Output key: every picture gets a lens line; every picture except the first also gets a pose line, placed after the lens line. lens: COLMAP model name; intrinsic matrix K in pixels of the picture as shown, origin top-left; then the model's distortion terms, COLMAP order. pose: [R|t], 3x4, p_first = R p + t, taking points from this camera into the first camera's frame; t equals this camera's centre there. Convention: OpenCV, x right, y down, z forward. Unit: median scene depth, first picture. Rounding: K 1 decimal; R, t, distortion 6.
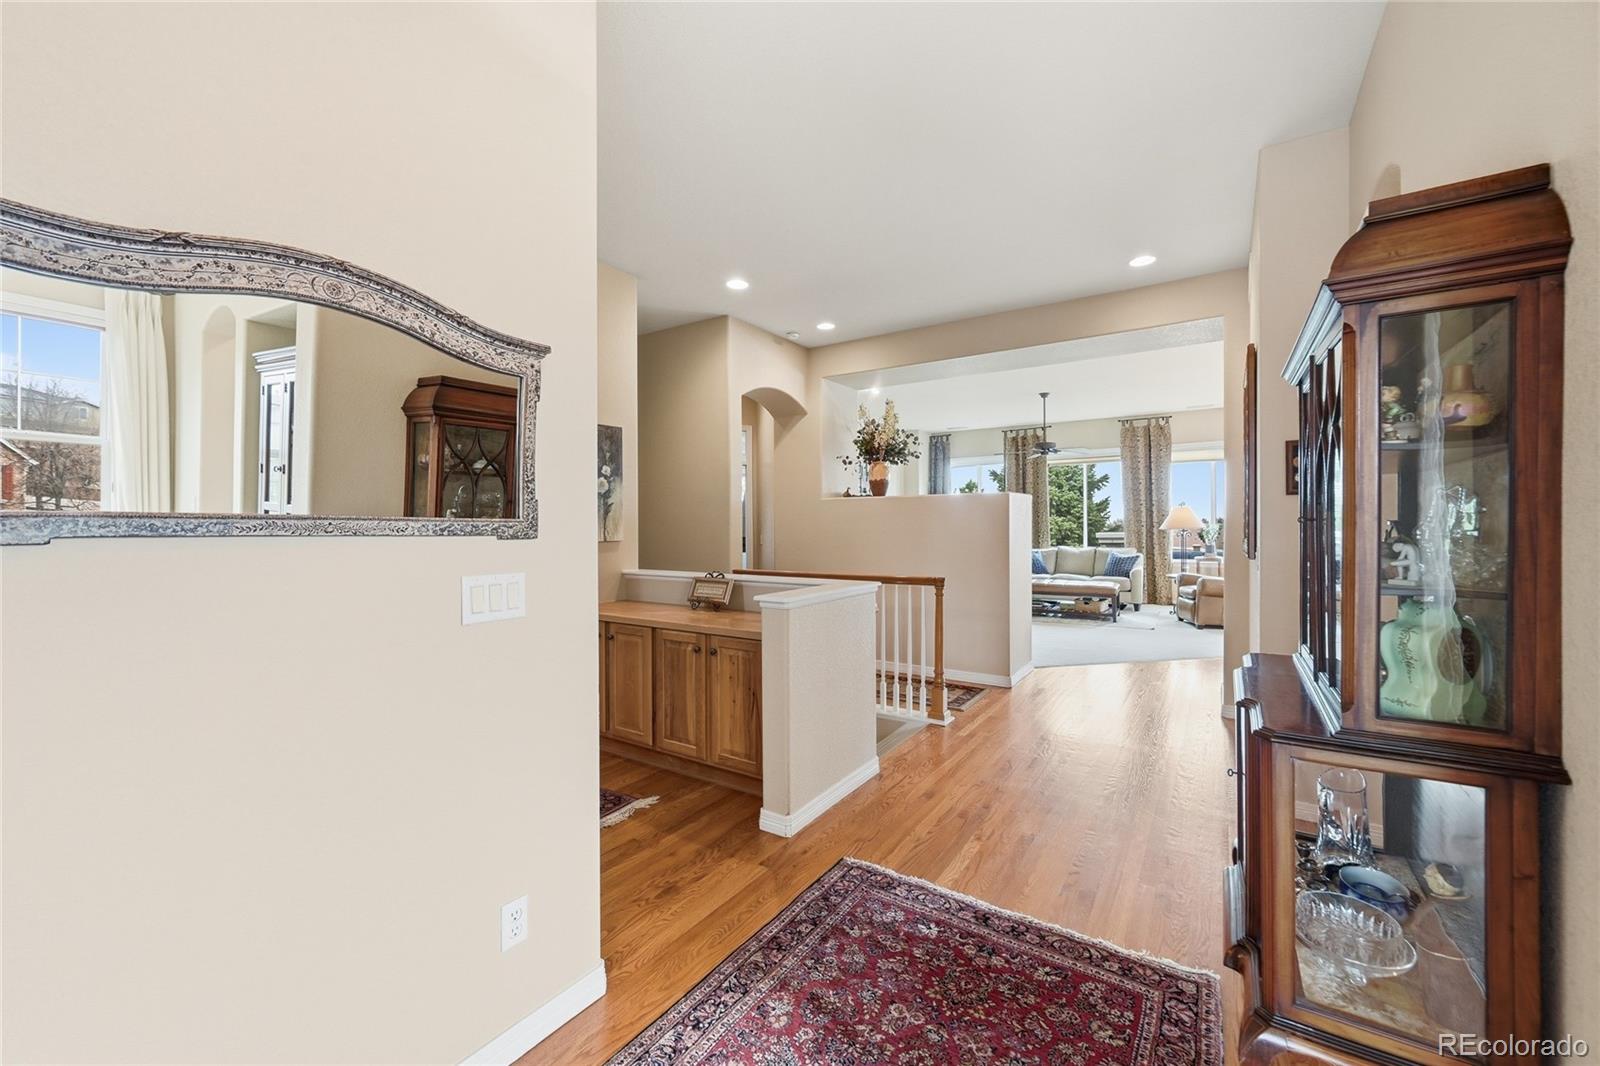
lens RADIAL K [[640.5, 0, 800.3], [0, 640.5, 527.4], [0, 0, 1]] dist [0.000389, 0.000607]
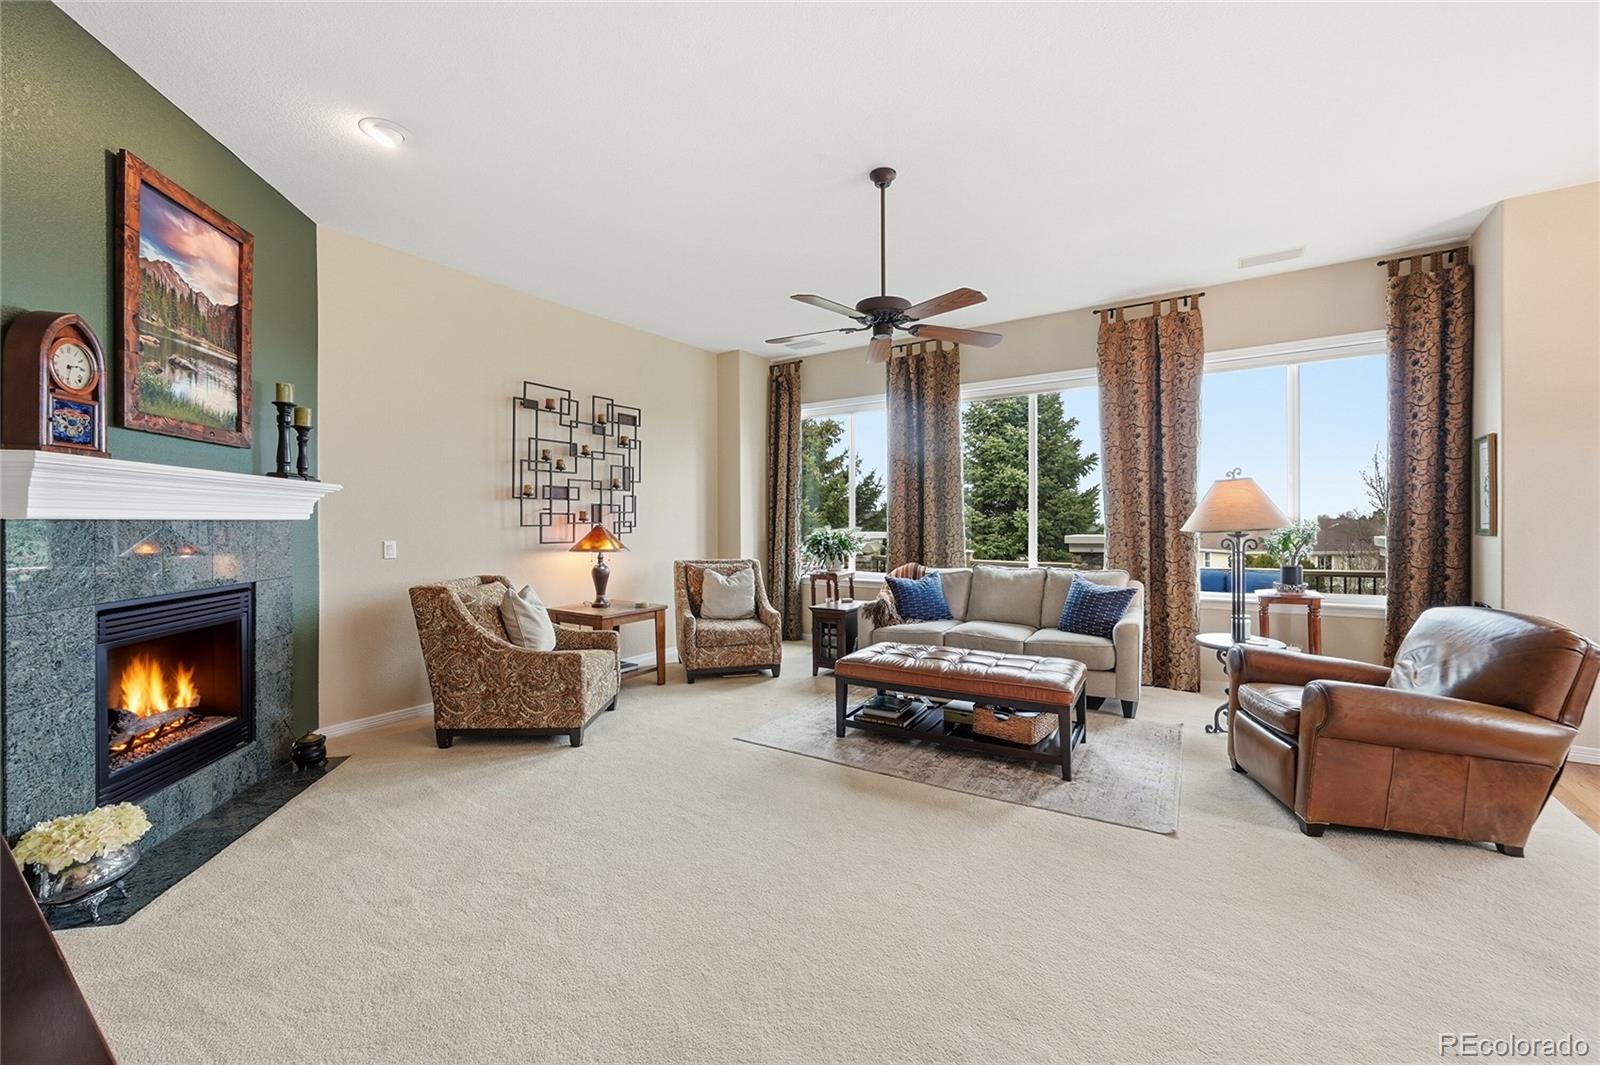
lens RADIAL K [[640.5, 0, 795.4], [0, 640.5, 522.0], [0, 0, 1]] dist [0.000389, 0.000607]
pose [[0.999956, 0.004147, -0.008448, 0.279219], [-0.004181, 0.999983, -0.003956, -0.000714], [0.008431, 0.003991, 0.999956, 0.519035]]
